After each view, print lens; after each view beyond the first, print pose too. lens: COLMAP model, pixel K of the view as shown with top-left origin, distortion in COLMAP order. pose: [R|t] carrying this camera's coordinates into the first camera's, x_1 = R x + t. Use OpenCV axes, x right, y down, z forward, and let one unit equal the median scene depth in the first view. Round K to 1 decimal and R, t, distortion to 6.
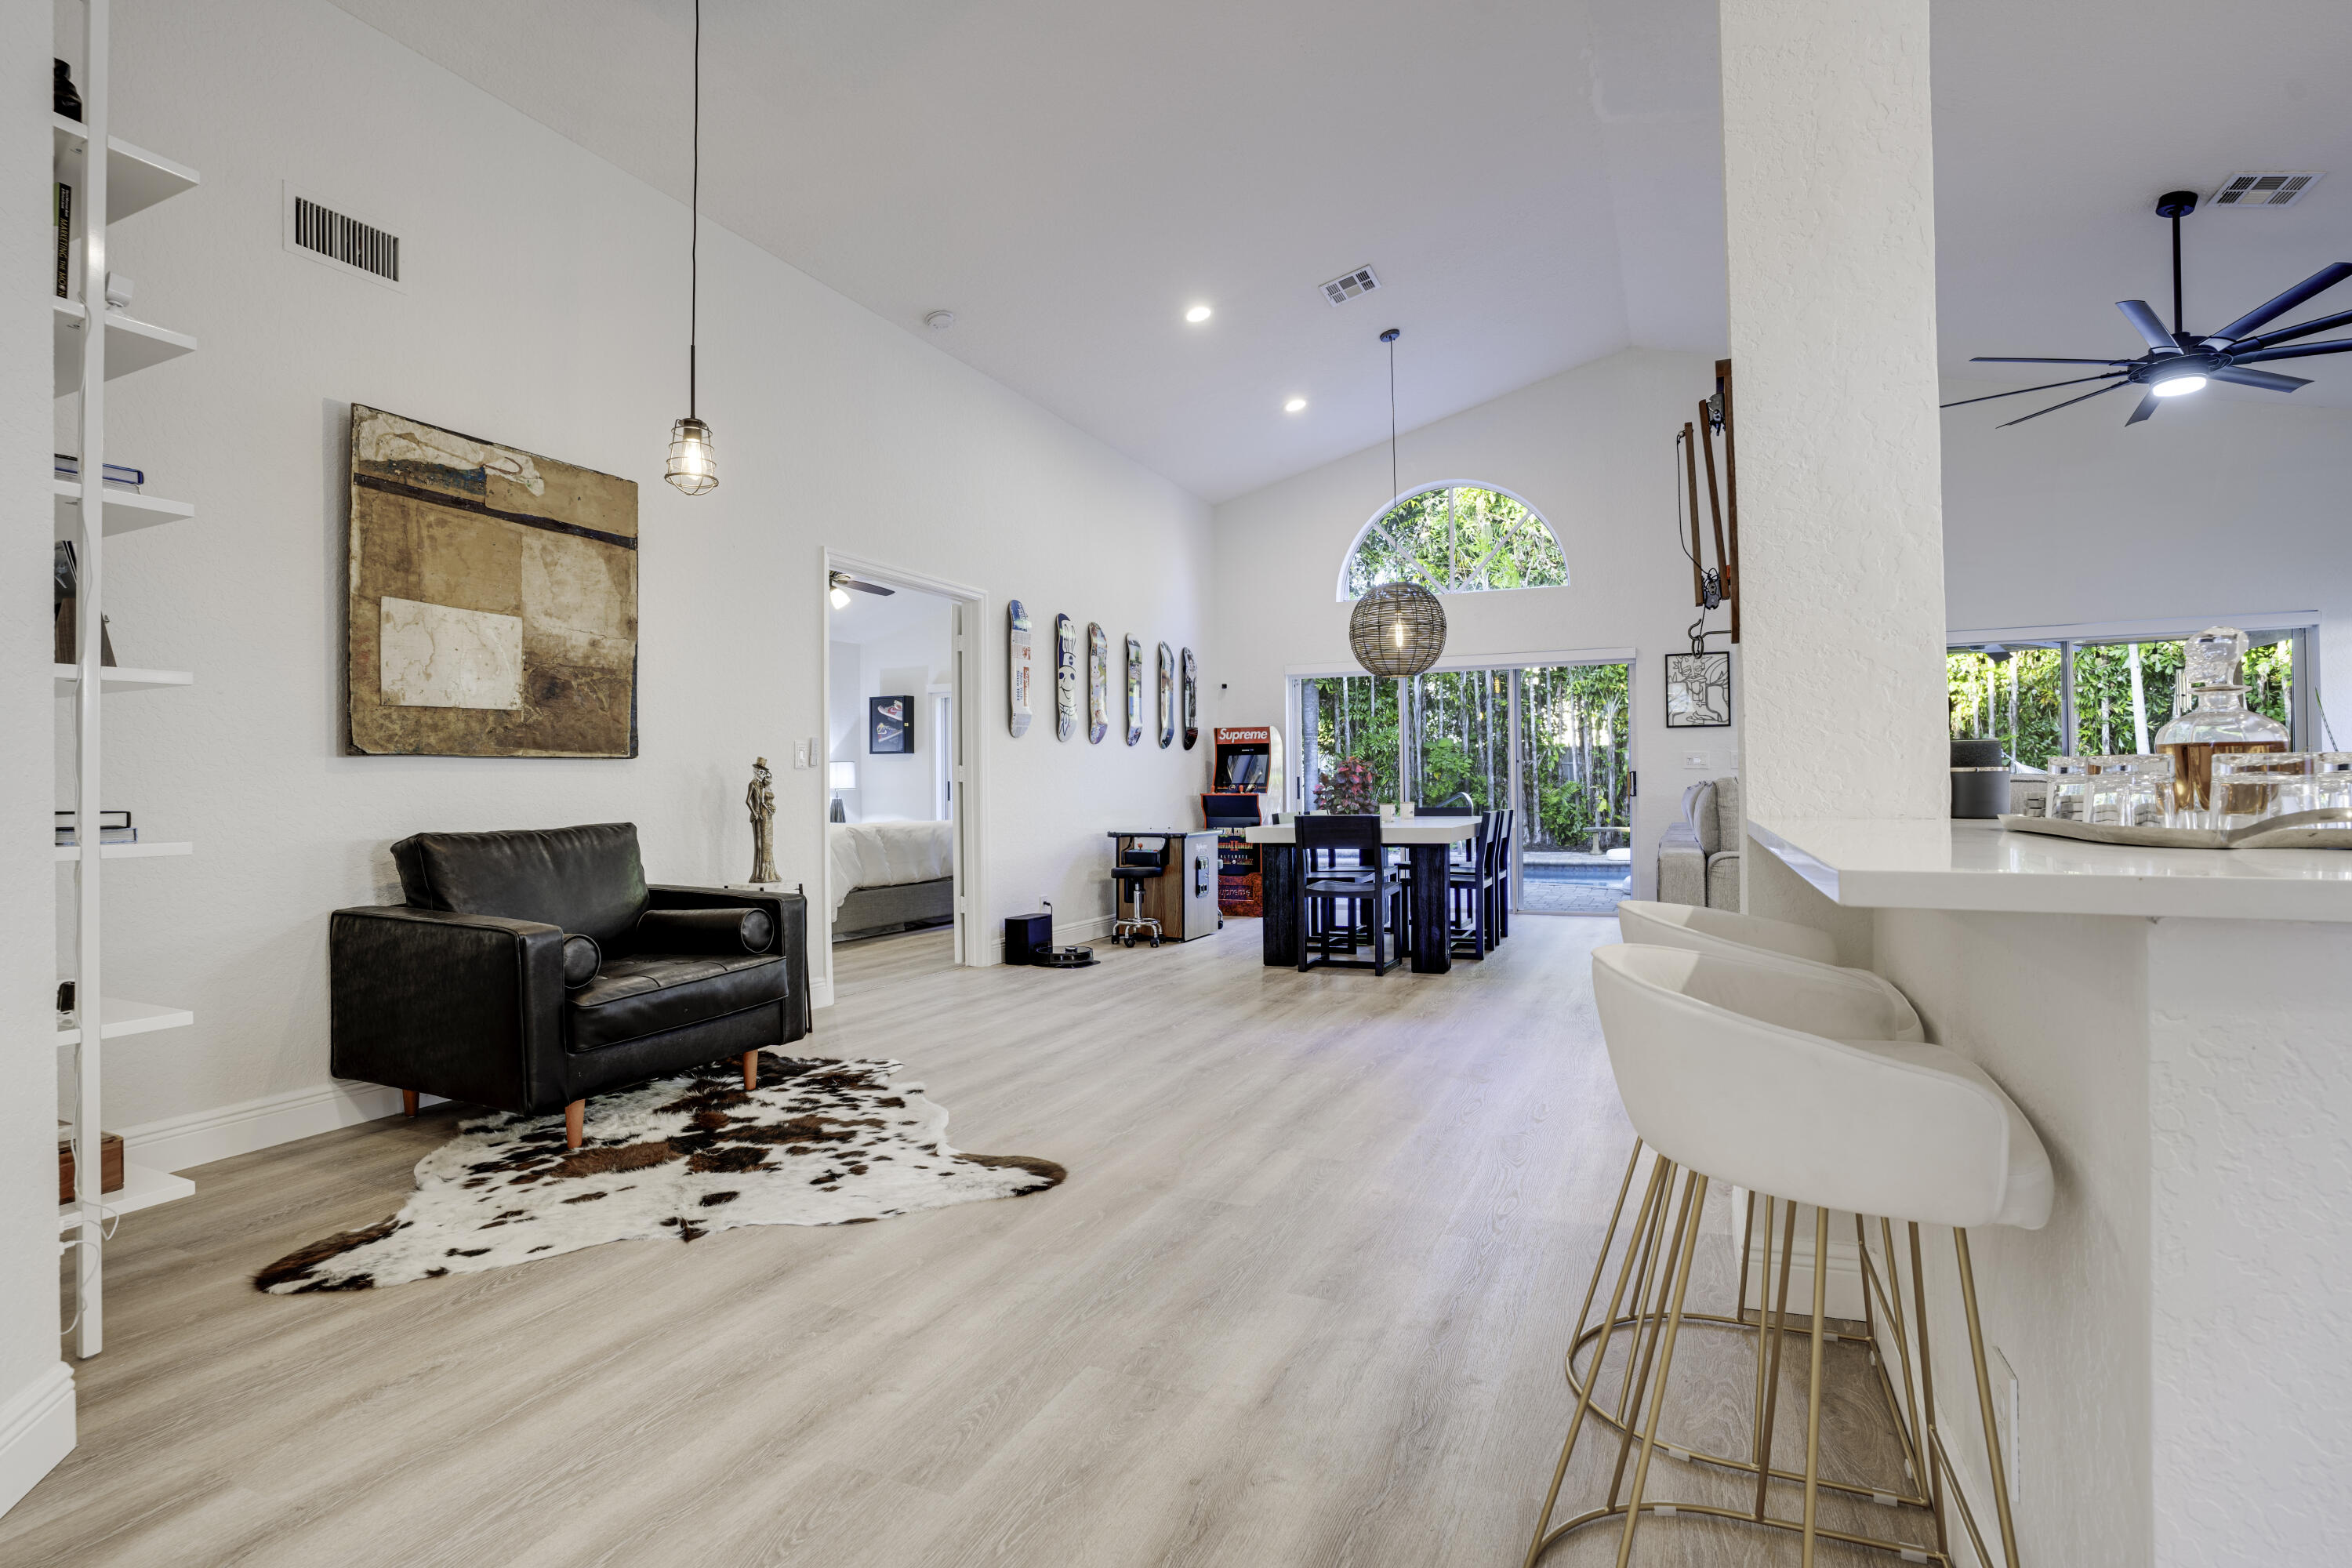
lens RADIAL K [[1142.6, 0, 1174.2], [0, 1142.6, 777.7], [0, 0, 1]] dist [-0.077896, 0.034294]
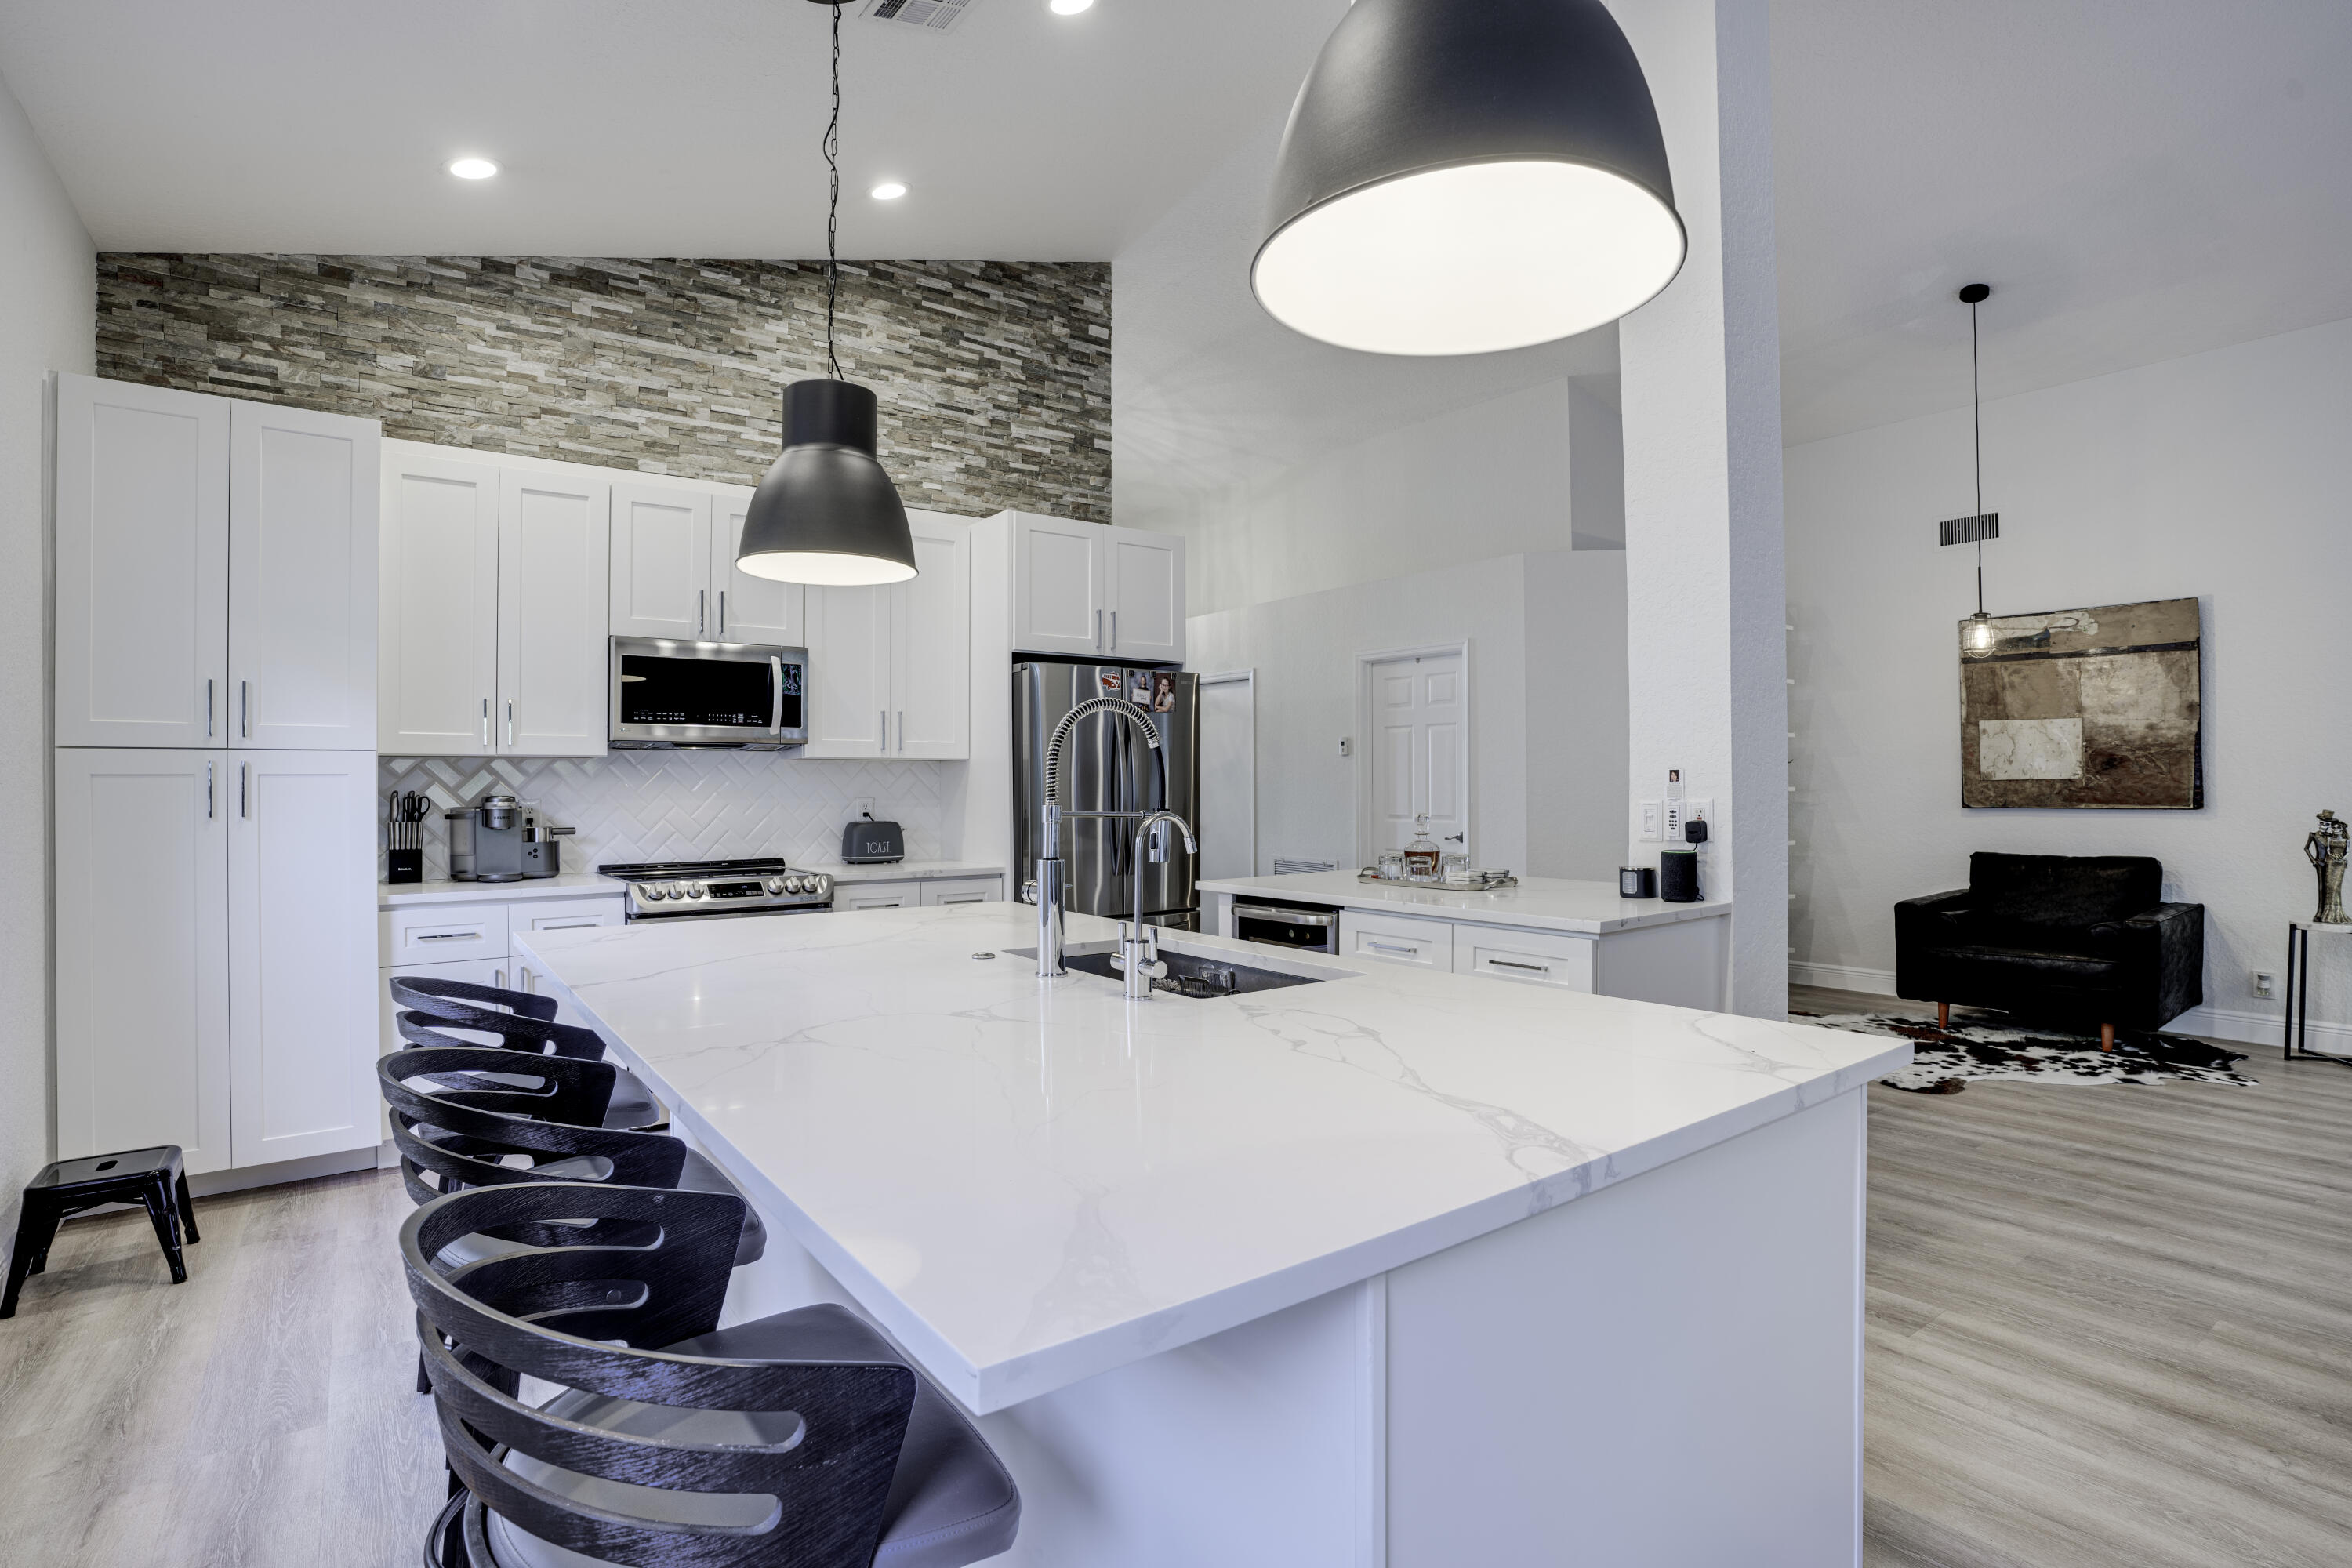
lens RADIAL K [[1142.6, 0, 1171.6], [0, 1142.6, 778.1], [0, 0, 1]] dist [-0.077896, 0.034294]
pose [[-0.492188, 0.007907, -0.870453, 1.375823], [0.015090, 0.999886, 0.000550, -0.082124], [0.870358, -0.012865, -0.492251, 0.664516]]
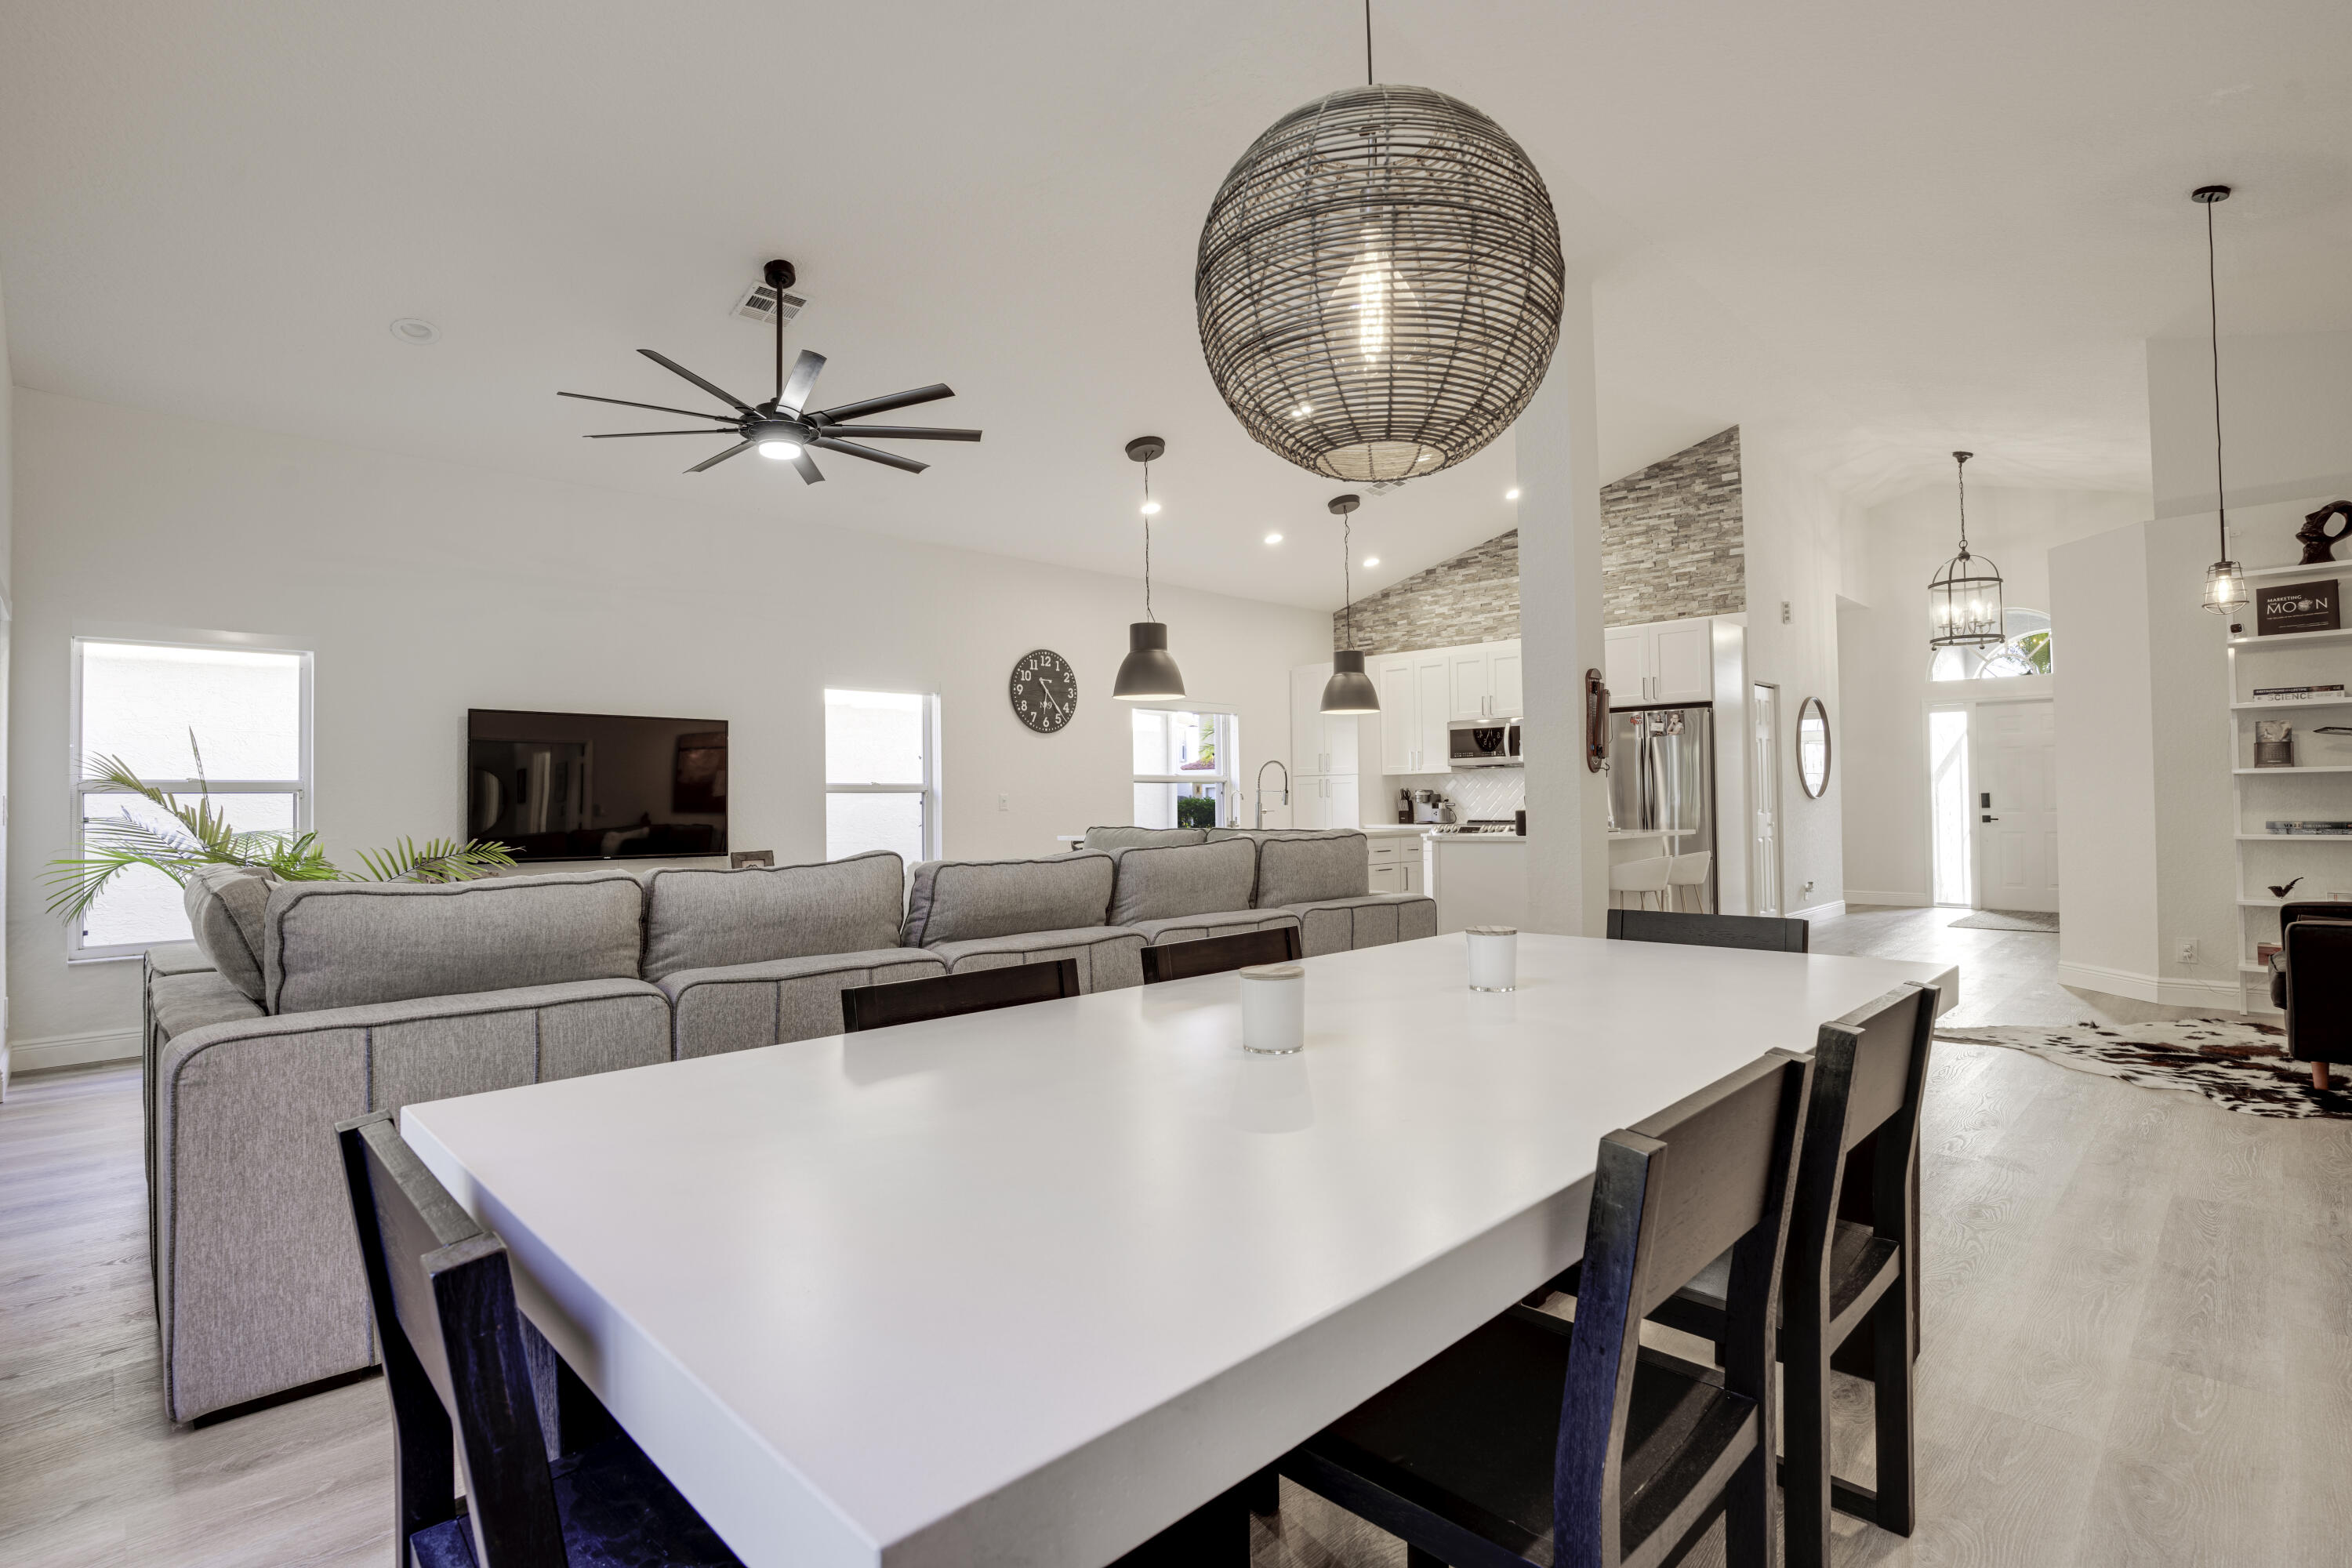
lens RADIAL K [[1142.6, 0, 1178.9], [0, 1142.6, 779.5], [0, 0, 1]] dist [-0.077896, 0.034294]
pose [[-0.935159, 0.029309, 0.353013, 0.290309], [0.019216, 0.999301, -0.032063, -0.019730], [-0.353706, -0.023201, -0.935069, 2.426140]]
